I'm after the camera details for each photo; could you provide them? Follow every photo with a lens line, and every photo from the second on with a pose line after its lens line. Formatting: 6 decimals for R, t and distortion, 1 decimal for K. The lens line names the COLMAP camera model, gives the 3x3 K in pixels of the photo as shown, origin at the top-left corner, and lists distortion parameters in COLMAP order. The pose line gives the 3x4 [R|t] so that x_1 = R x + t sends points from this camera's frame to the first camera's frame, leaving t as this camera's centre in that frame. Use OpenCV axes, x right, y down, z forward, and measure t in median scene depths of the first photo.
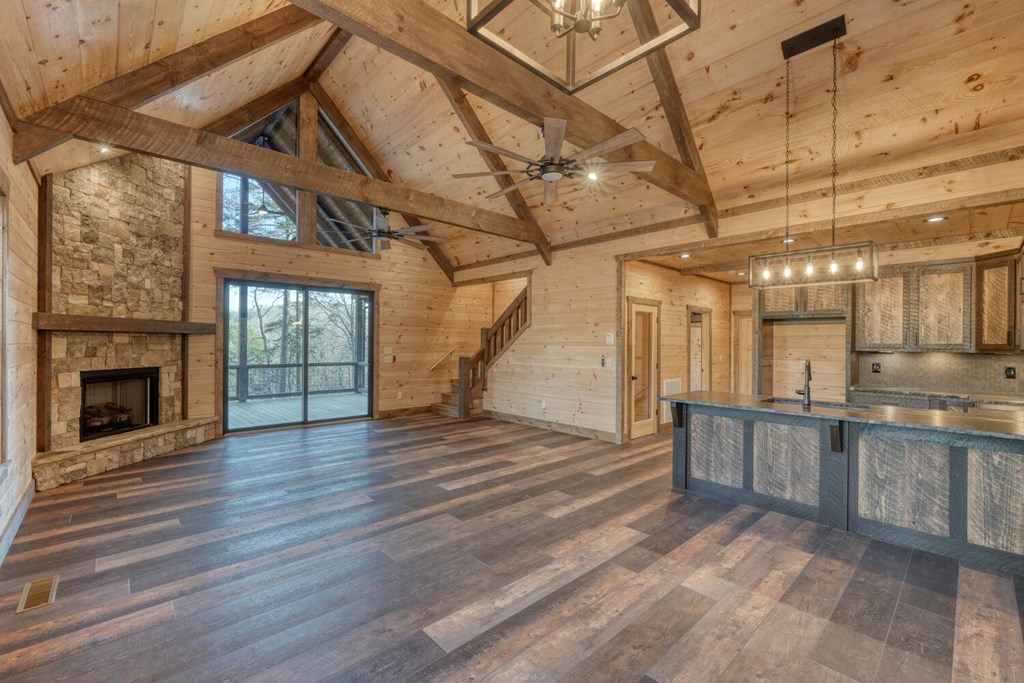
lens RADIAL K [[433.1, 0, 509.6], [0, 433.1, 341.5], [0, 0, 1]] dist [-0.009850, 0.005541]
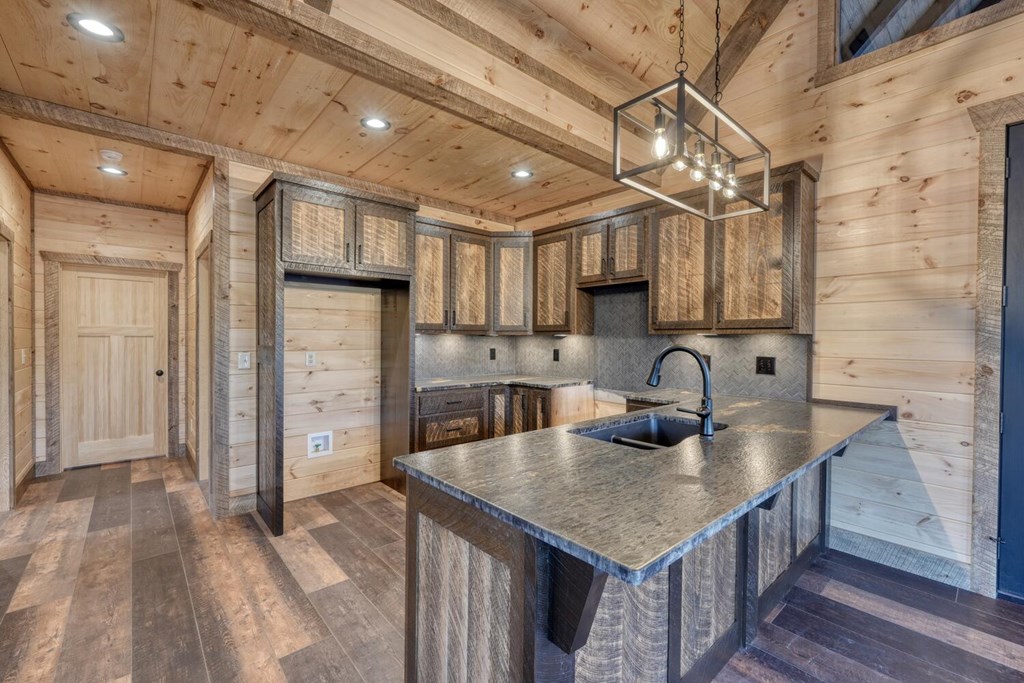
lens RADIAL K [[433.1, 0, 509.6], [0, 433.1, 341.5], [0, 0, 1]] dist [-0.009850, 0.005541]
pose [[0.029565, -0.018138, 0.999398, 0.125443], [-0.010183, 0.999778, 0.018446, 0.021311], [-0.999511, -0.010723, 0.029374, 0.853169]]
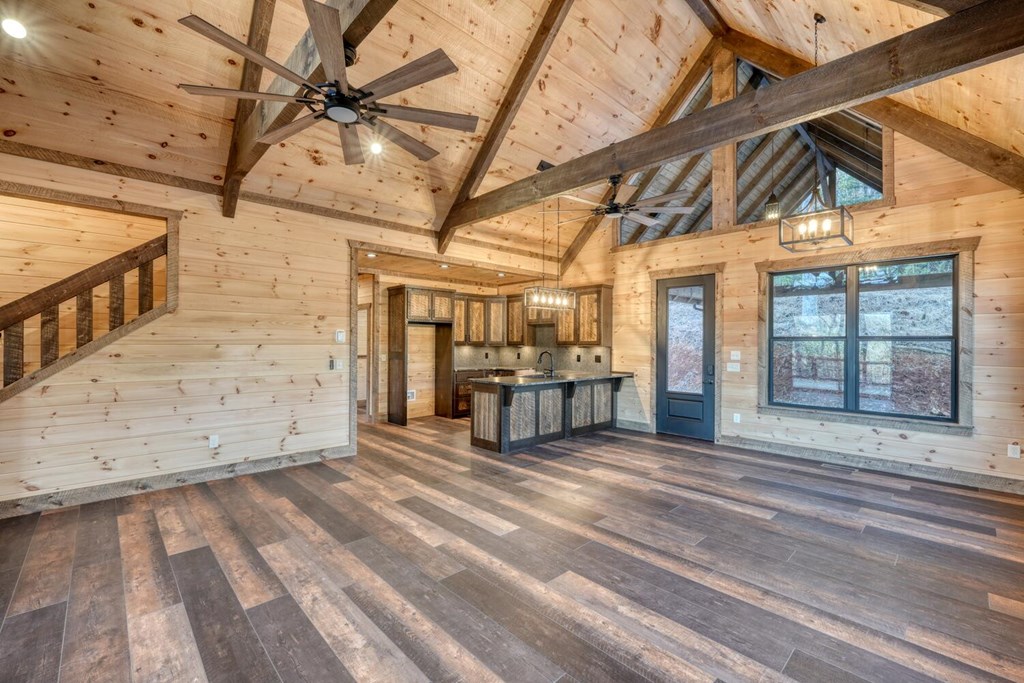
lens RADIAL K [[433.1, 0, 509.6], [0, 433.1, 341.5], [0, 0, 1]] dist [-0.009850, 0.005541]
pose [[-0.009350, -0.004843, 0.999945, -0.762045], [-0.008779, 0.999950, 0.004761, -0.002521], [-0.999918, -0.008734, -0.009392, 0.837986]]
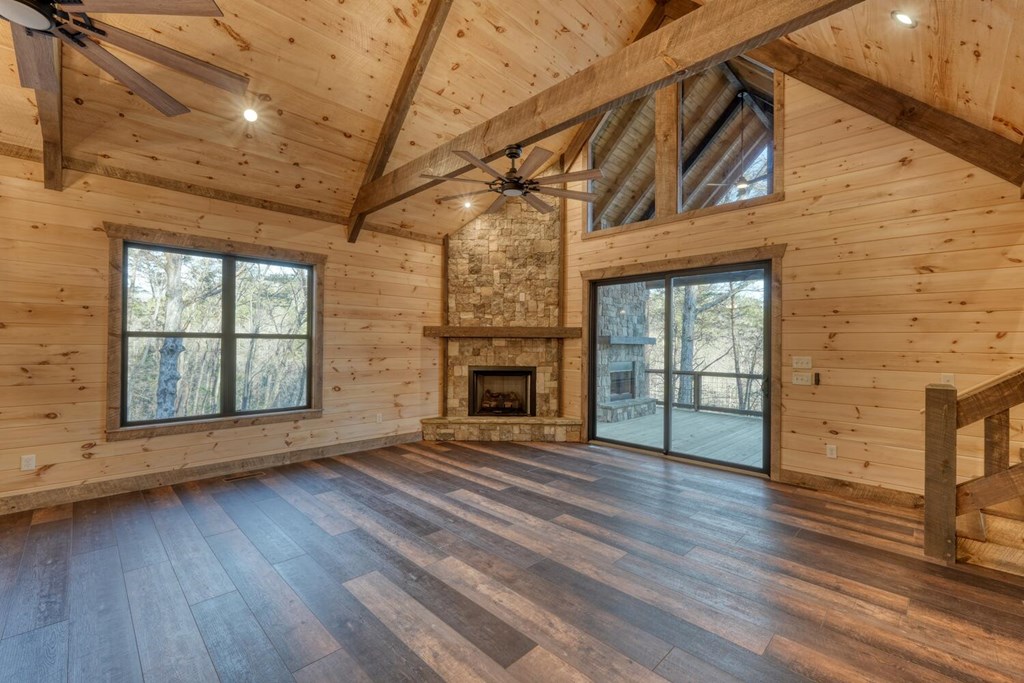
lens RADIAL K [[433.1, 0, 509.6], [0, 433.1, 341.5], [0, 0, 1]] dist [-0.009850, 0.005541]
pose [[0.037318, -0.010757, -0.999246, 0.395466], [-0.005493, 0.999925, -0.010969, 0.004460], [0.999288, 0.005898, 0.037256, 0.986848]]
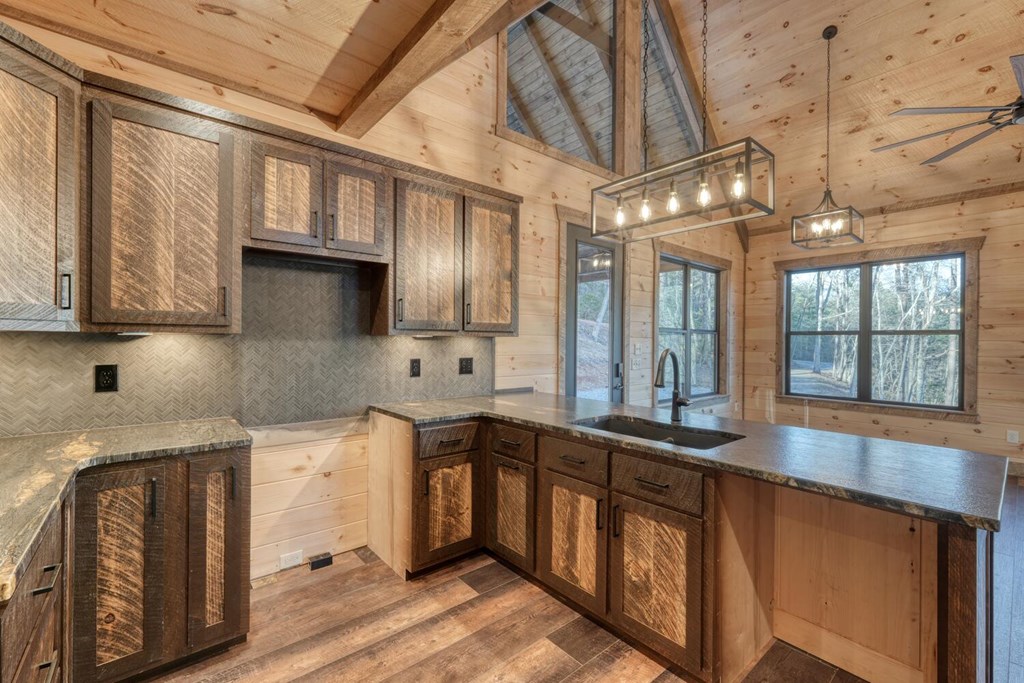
lens RADIAL K [[433.1, 0, 509.6], [0, 433.1, 341.5], [0, 0, 1]] dist [-0.009850, 0.005541]
pose [[-0.998519, -0.017075, 0.051646, 0.632031], [-0.017234, 0.999848, -0.002645, 0.026273], [-0.051593, -0.003532, -0.998662, 1.153022]]
